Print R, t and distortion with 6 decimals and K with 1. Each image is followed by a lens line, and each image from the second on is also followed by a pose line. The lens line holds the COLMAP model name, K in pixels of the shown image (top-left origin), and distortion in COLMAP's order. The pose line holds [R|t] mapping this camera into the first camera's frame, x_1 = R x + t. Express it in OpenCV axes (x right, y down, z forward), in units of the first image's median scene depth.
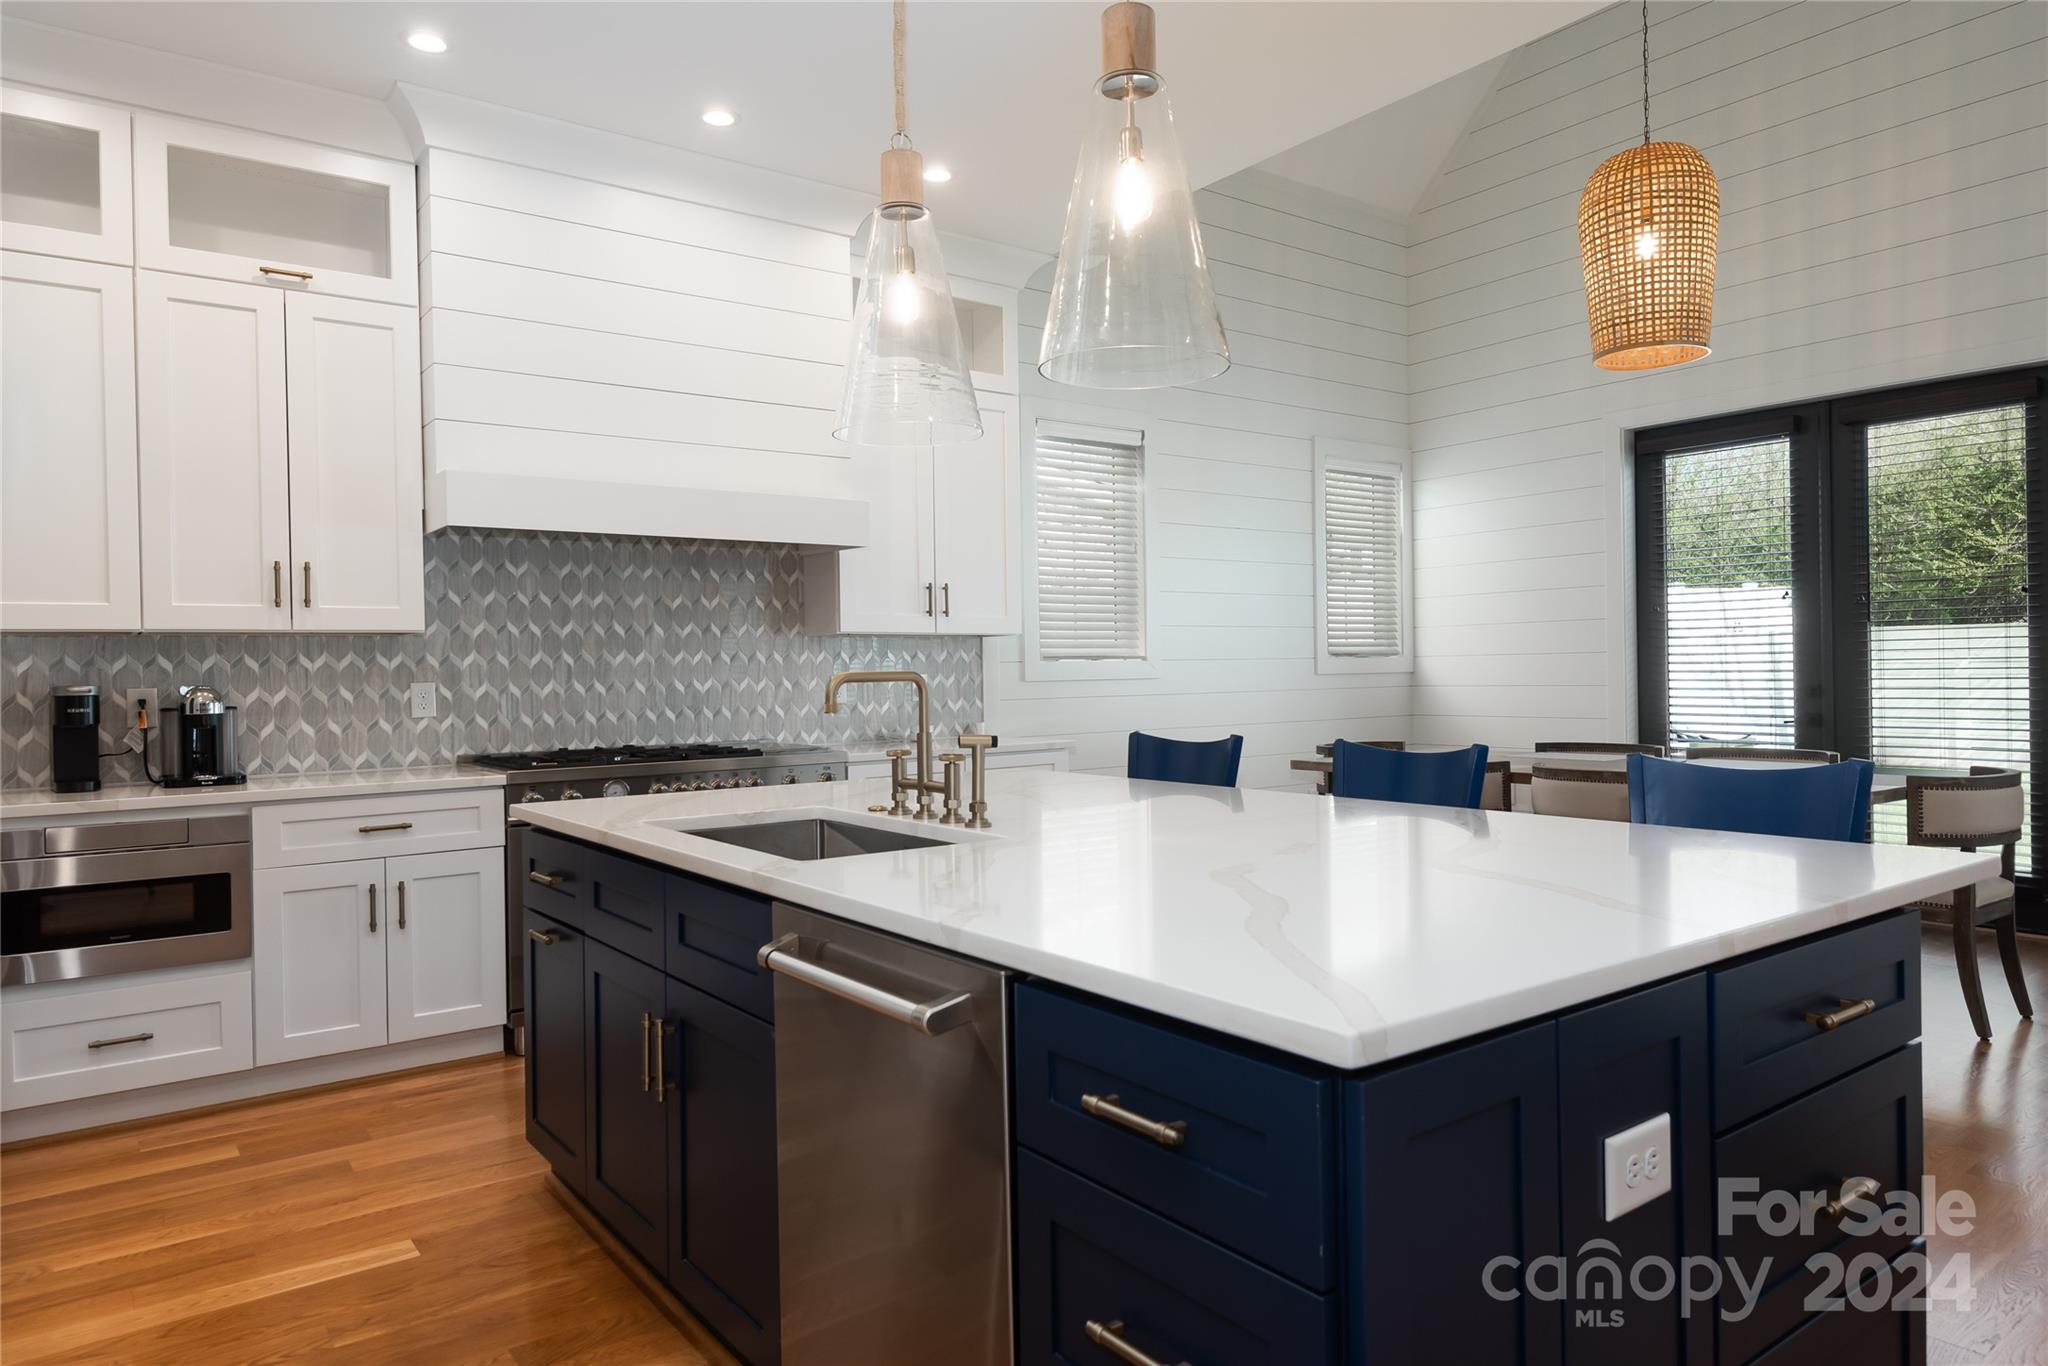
lens RADIAL K [[1270.4, 0, 1042.2], [0, 1270.4, 681.5], [0, 0, 1]] dist [0.025456, -0.024964]
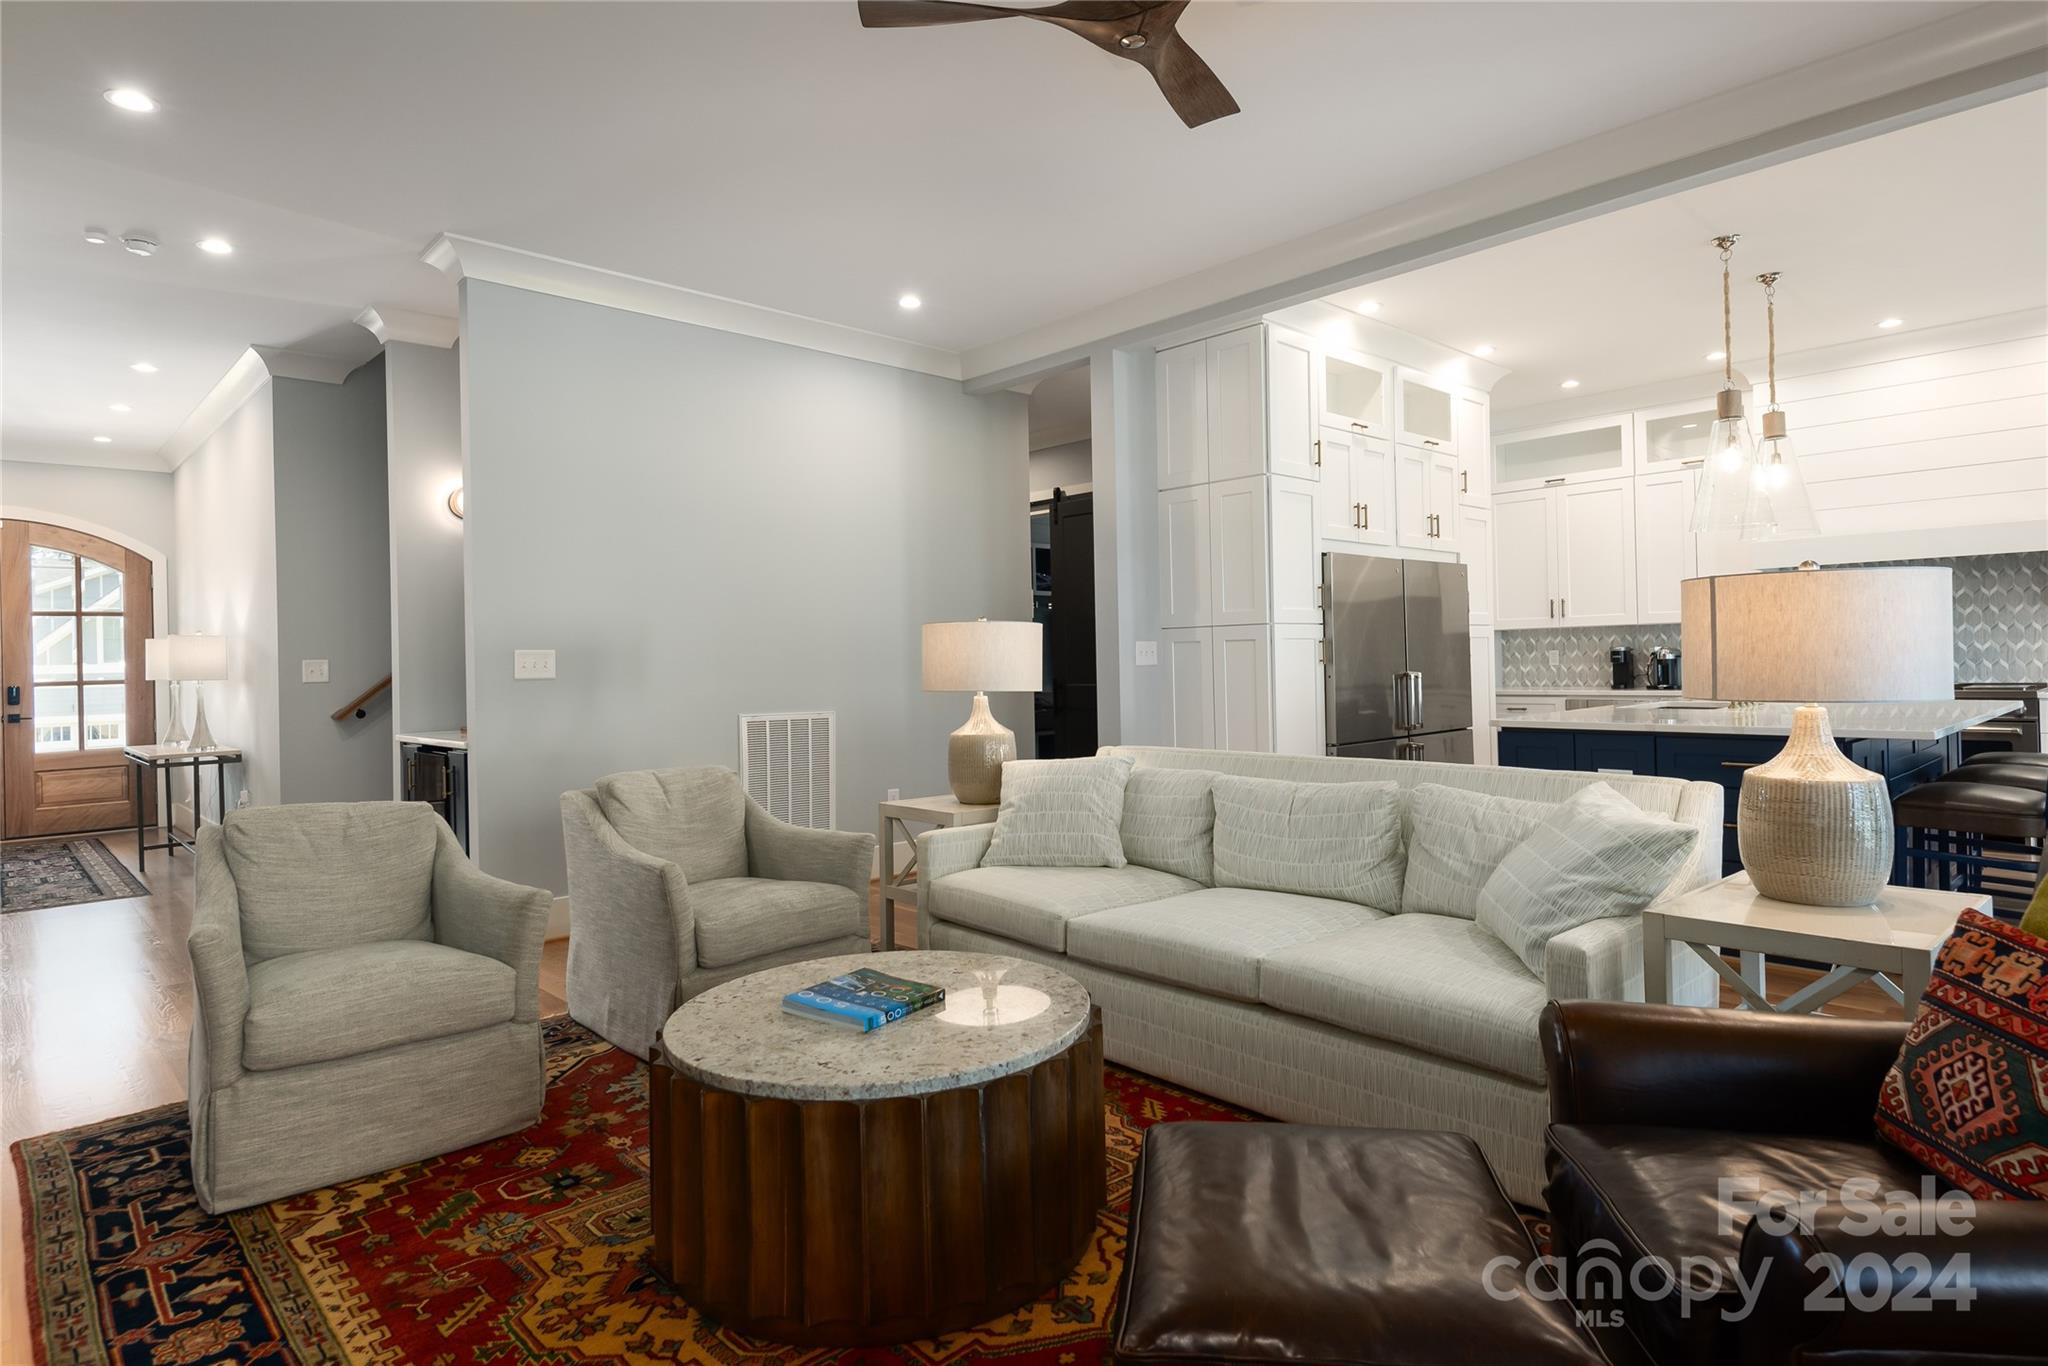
lens RADIAL K [[1107.5, 0, 1022.0], [0, 1107.5, 666.2], [0, 0, 1]] dist [0.009823, -0.004173]
pose [[0.099454, 0.021942, -0.994800, 1.110924], [0.011404, 0.999666, 0.023189, -0.019286], [0.994977, -0.013651, 0.099170, -0.325735]]
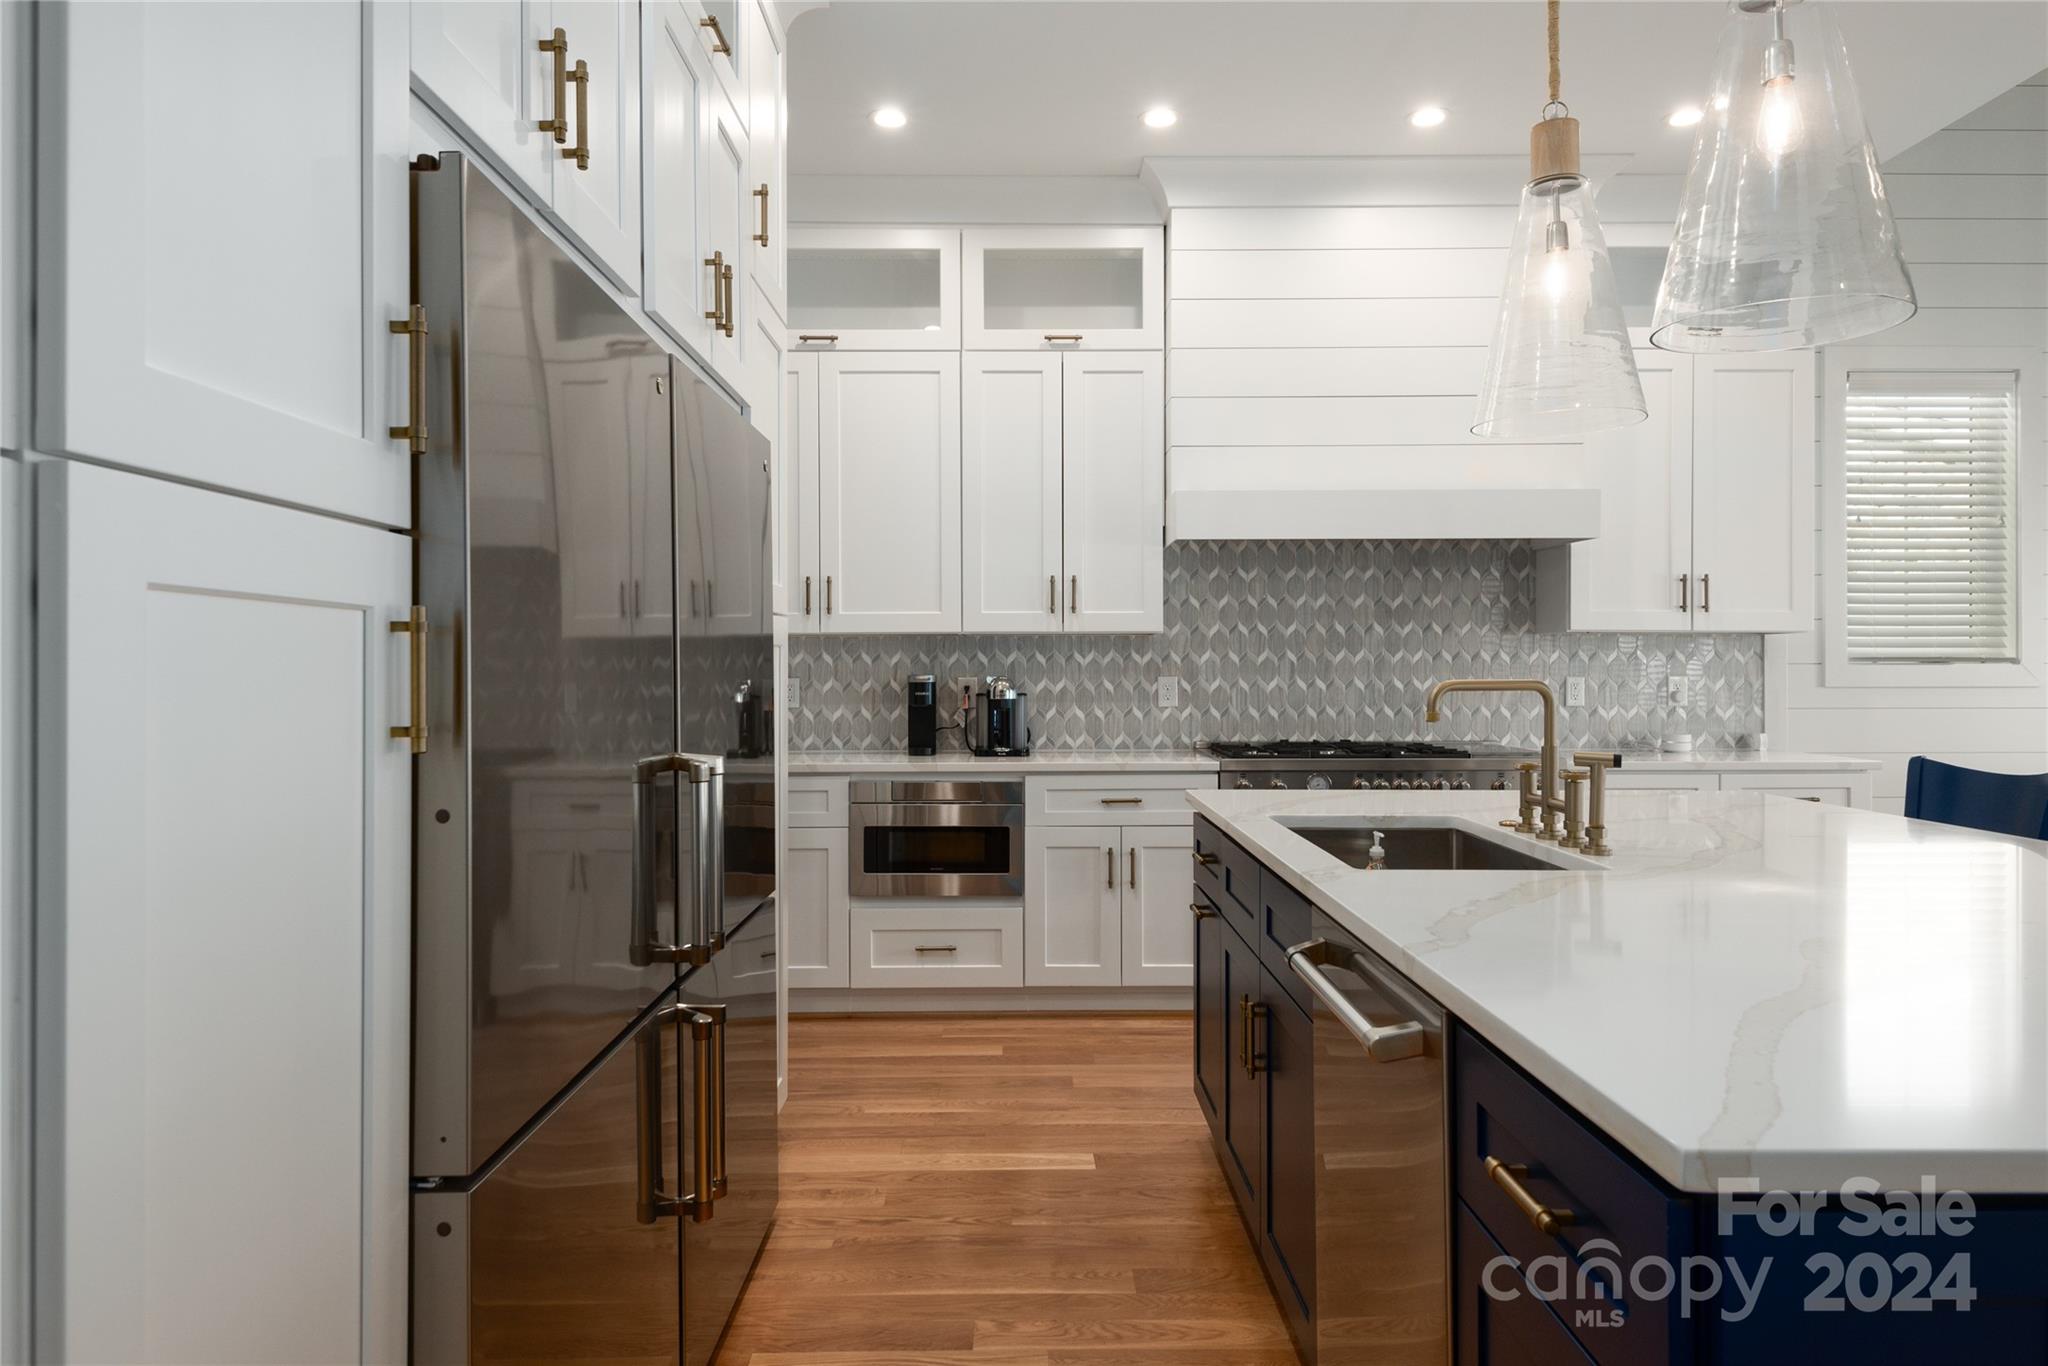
lens RADIAL K [[1270.4, 0, 1042.2], [0, 1270.4, 669.8], [0, 0, 1]] dist [0.025456, -0.024964]
pose [[0.799559, 0.017062, -0.600345, 0.111843], [-0.017784, 0.999831, 0.004729, -0.008892], [0.600324, 0.006895, 0.799727, 0.022321]]
